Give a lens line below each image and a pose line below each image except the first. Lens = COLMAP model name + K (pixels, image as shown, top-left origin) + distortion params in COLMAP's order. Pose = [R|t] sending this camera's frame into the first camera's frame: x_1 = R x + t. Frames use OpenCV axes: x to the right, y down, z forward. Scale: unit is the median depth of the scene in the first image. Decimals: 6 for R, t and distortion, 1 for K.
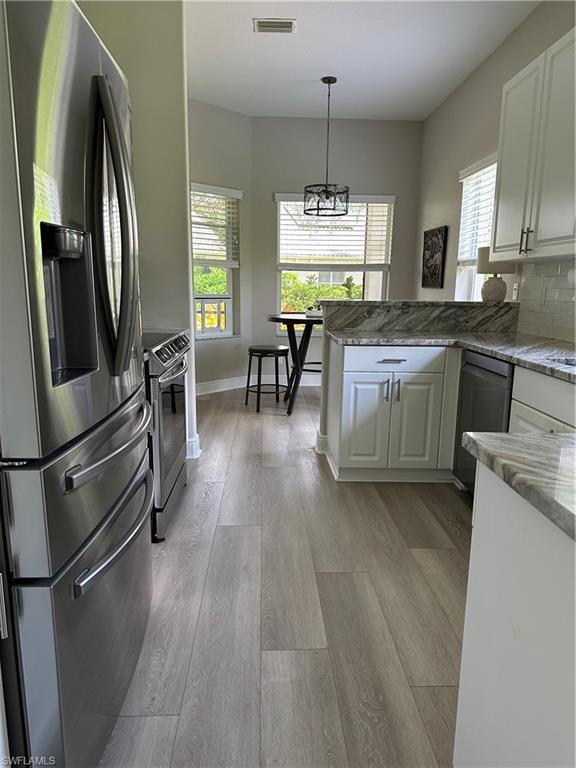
lens RADIAL K [[541.5, 0, 288.0], [0, 541.5, 384.0], [0, 0, 1]] dist [0.139019, -0.250540]
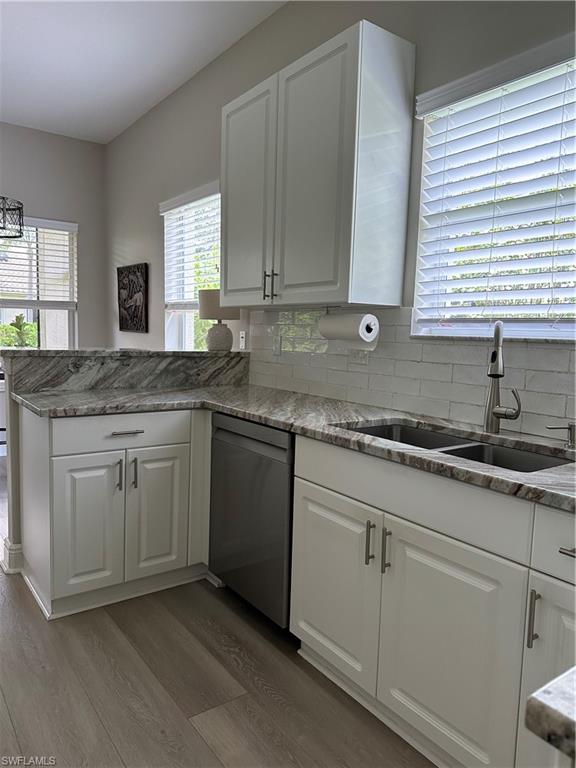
lens RADIAL K [[541.5, 0, 288.0], [0, 541.5, 384.0], [0, 0, 1]] dist [0.139019, -0.250540]
pose [[0.834270, -0.042835, 0.549689, -0.022446], [0.082190, 0.995500, -0.047166, -0.047534], [-0.545195, 0.084528, 0.834037, 0.220650]]
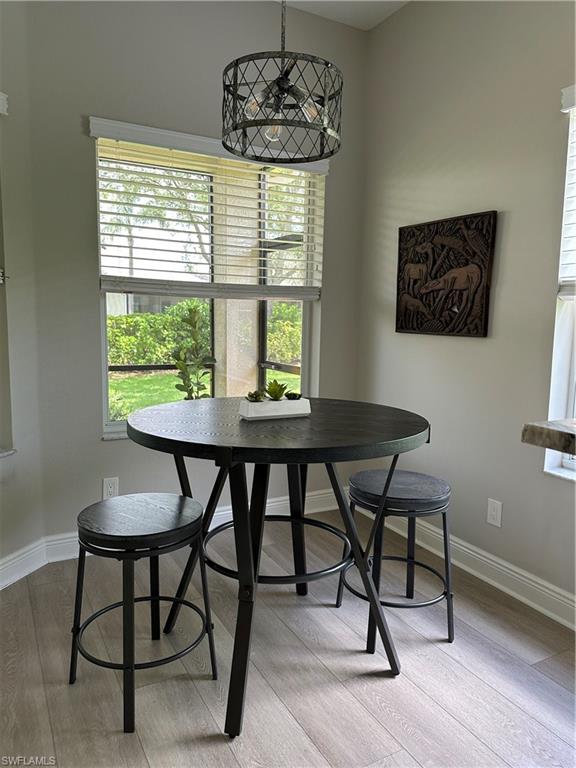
lens RADIAL K [[551.3, 0, 288.0], [0, 551.3, 384.0], [0, 0, 1]] dist [0.000419, -0.002680]
pose [[0.896037, -0.056463, 0.440375, -0.141451], [0.077200, 0.996585, -0.029302, -0.191937], [-0.437217, 0.060253, 0.897336, 0.922392]]
